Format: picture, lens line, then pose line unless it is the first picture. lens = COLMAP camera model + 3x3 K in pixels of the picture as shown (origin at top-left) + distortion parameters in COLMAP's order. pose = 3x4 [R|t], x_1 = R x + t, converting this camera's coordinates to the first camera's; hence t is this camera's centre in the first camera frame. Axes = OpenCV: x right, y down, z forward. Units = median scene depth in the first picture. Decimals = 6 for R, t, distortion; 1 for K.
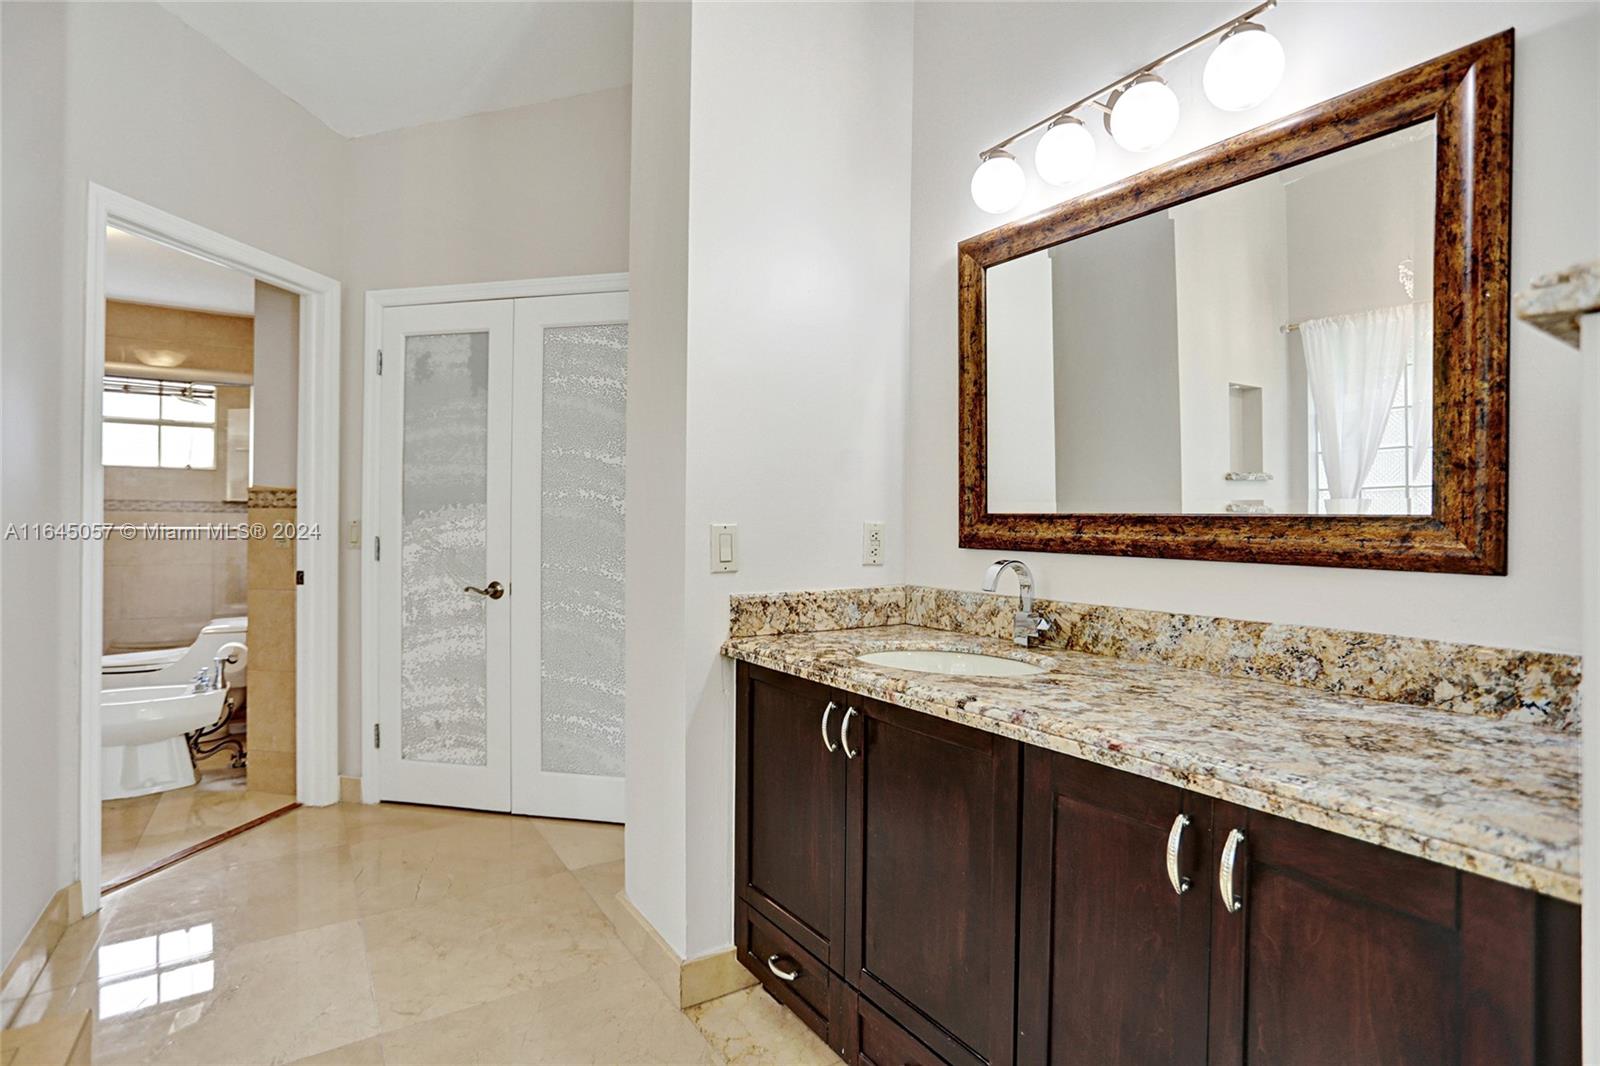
lens RADIAL K [[789.1, 0, 794.8], [0, 789.1, 524.8], [0, 0, 1]] dist [-0.060174, 0.036256]
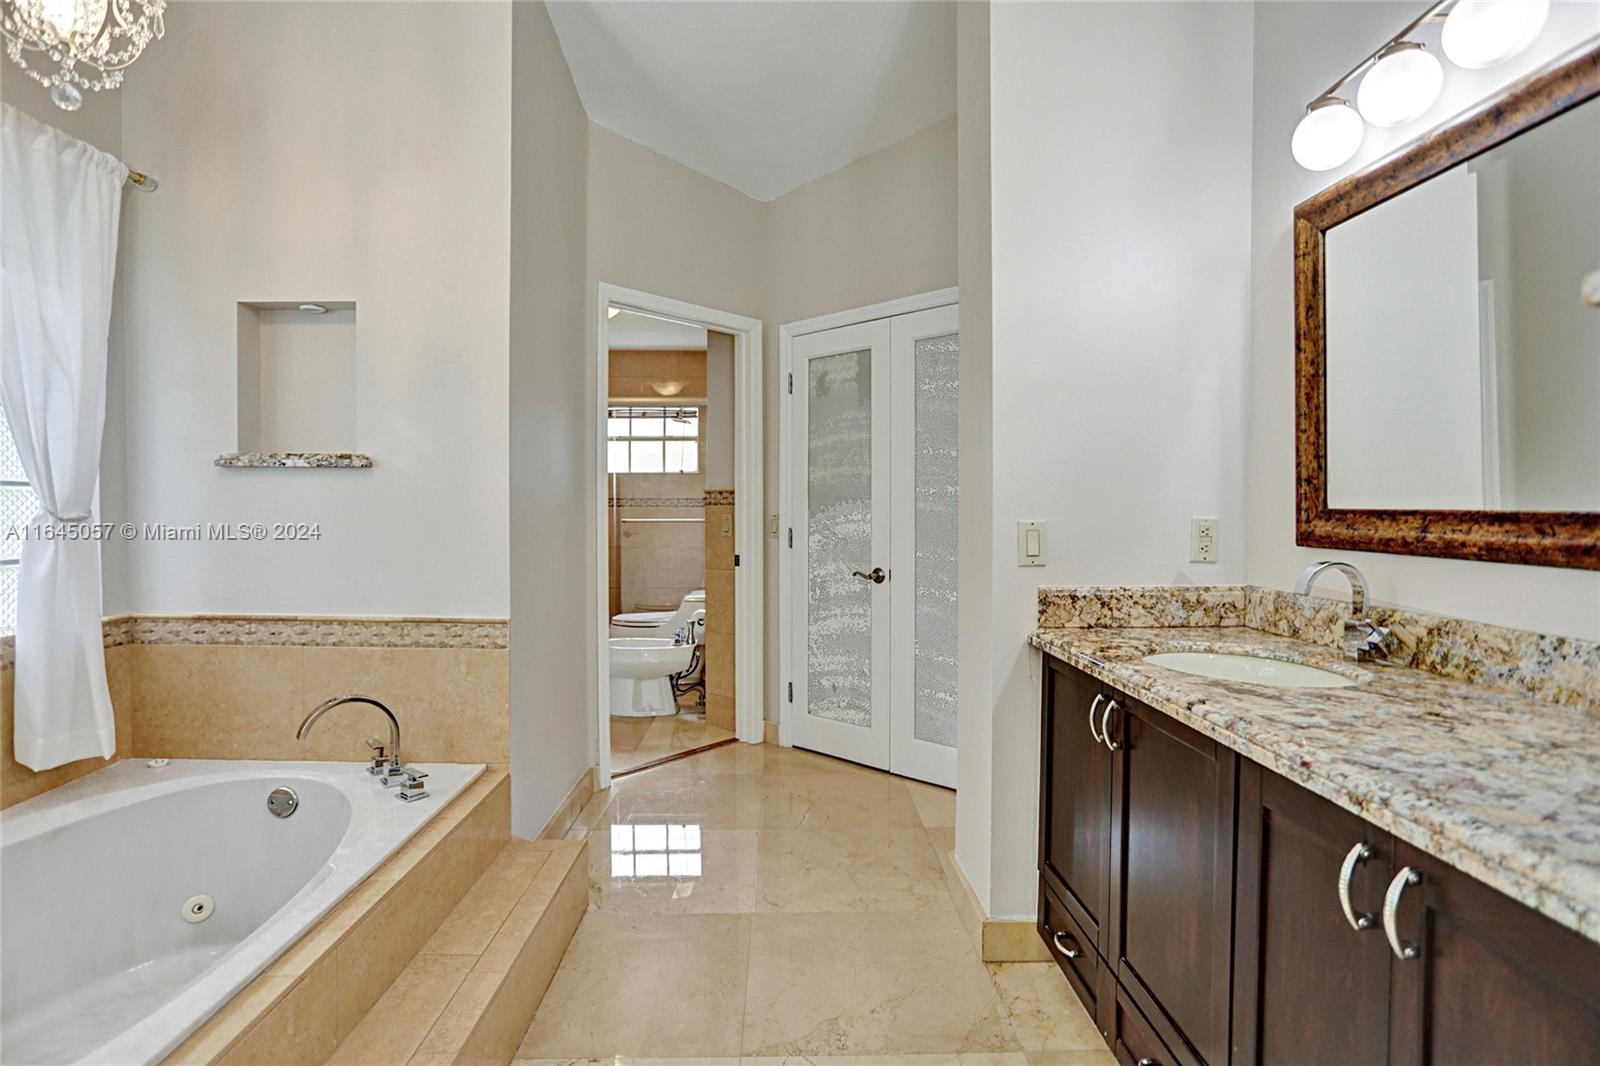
lens RADIAL K [[789.1, 0, 794.8], [0, 789.1, 524.8], [0, 0, 1]] dist [-0.060174, 0.036256]
pose [[0.849791, 0.002280, -0.527115, 0.189901], [0.006255, 0.999877, 0.014408, -0.011873], [0.527082, -0.015541, 0.849672, -0.062206]]
